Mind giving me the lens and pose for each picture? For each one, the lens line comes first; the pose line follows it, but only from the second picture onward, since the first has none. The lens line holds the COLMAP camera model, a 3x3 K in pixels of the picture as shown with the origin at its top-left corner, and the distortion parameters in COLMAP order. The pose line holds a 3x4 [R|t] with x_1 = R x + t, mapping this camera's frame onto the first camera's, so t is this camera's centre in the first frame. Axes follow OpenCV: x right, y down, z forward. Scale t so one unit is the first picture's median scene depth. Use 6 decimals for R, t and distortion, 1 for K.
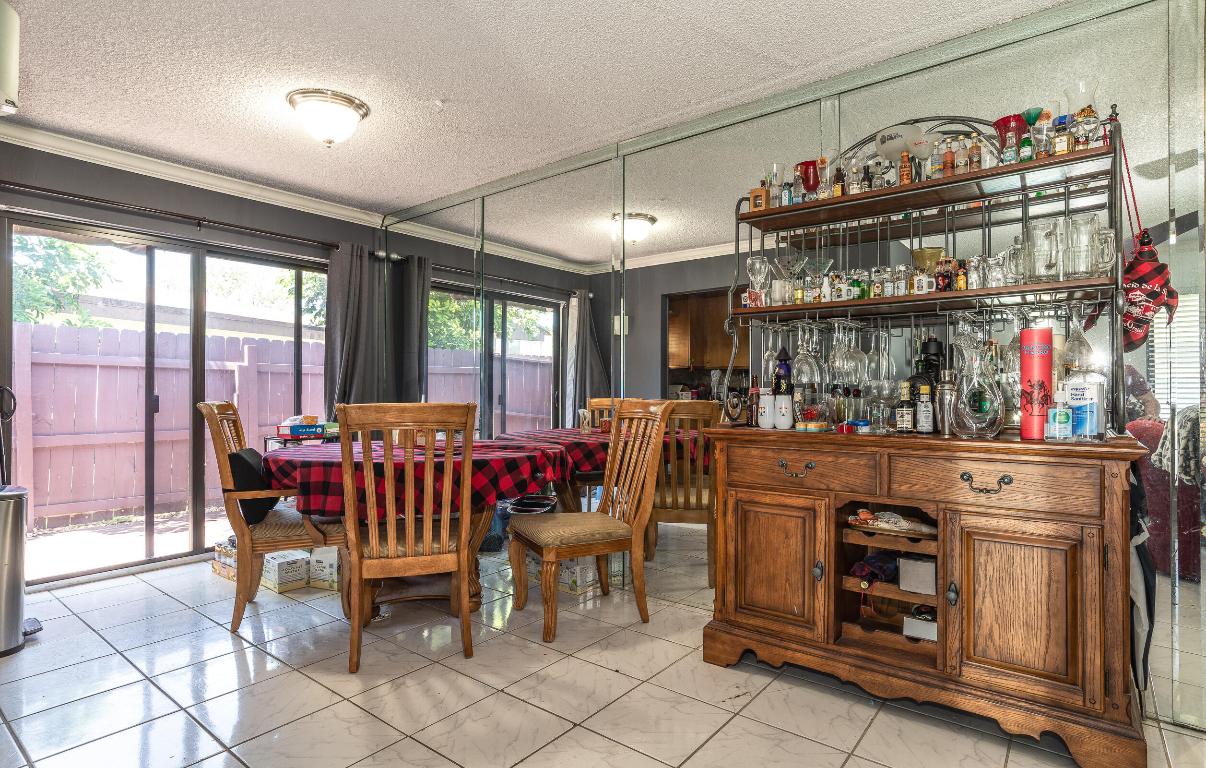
lens RADIAL K [[662.8, 0, 577.1], [0, 662.8, 382.3], [0, 0, 1]] dist [-0.003479, -0.000391]
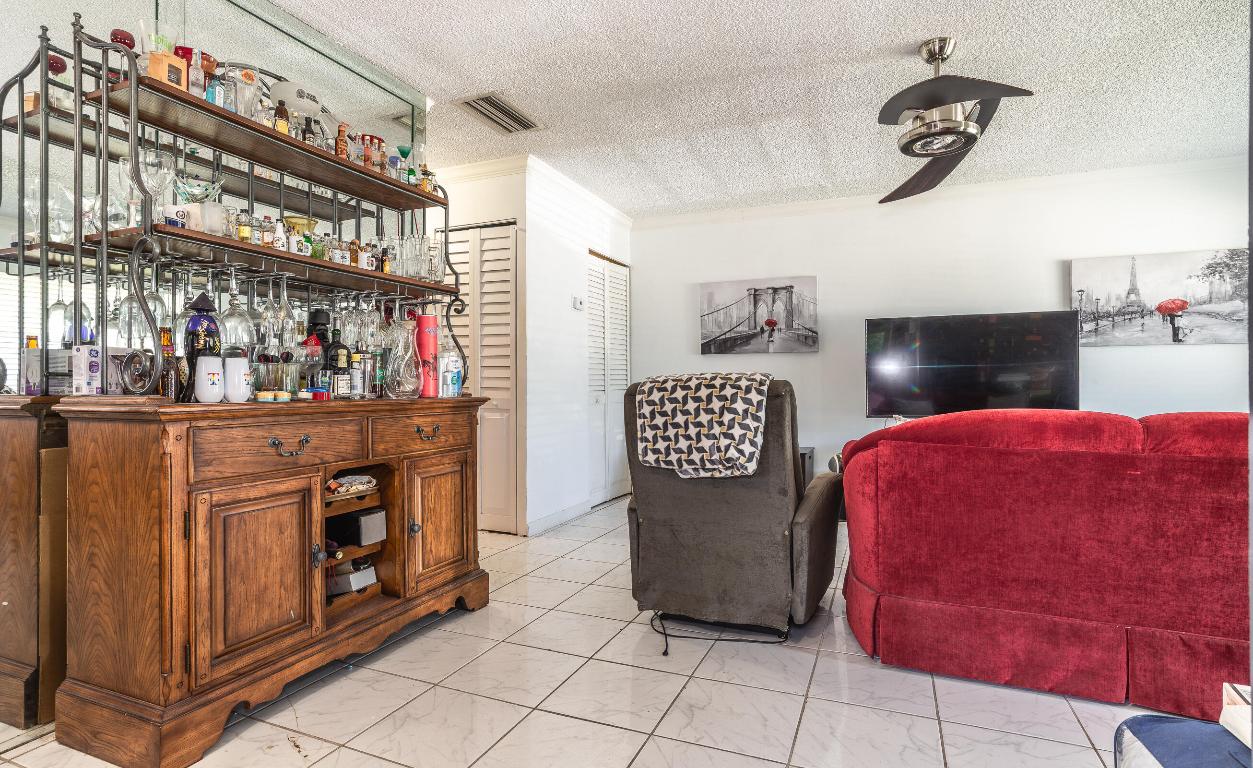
lens RADIAL K [[632.9, 0, 640.0], [0, 632.9, 382.7], [0, 0, 1]] dist [-0.037453, 0.026459]
pose [[-0.331748, 0.007723, 0.943336, -0.570562], [-0.009376, 0.999890, -0.011483, 0.057458], [-0.943321, -0.012654, -0.331639, 0.870616]]
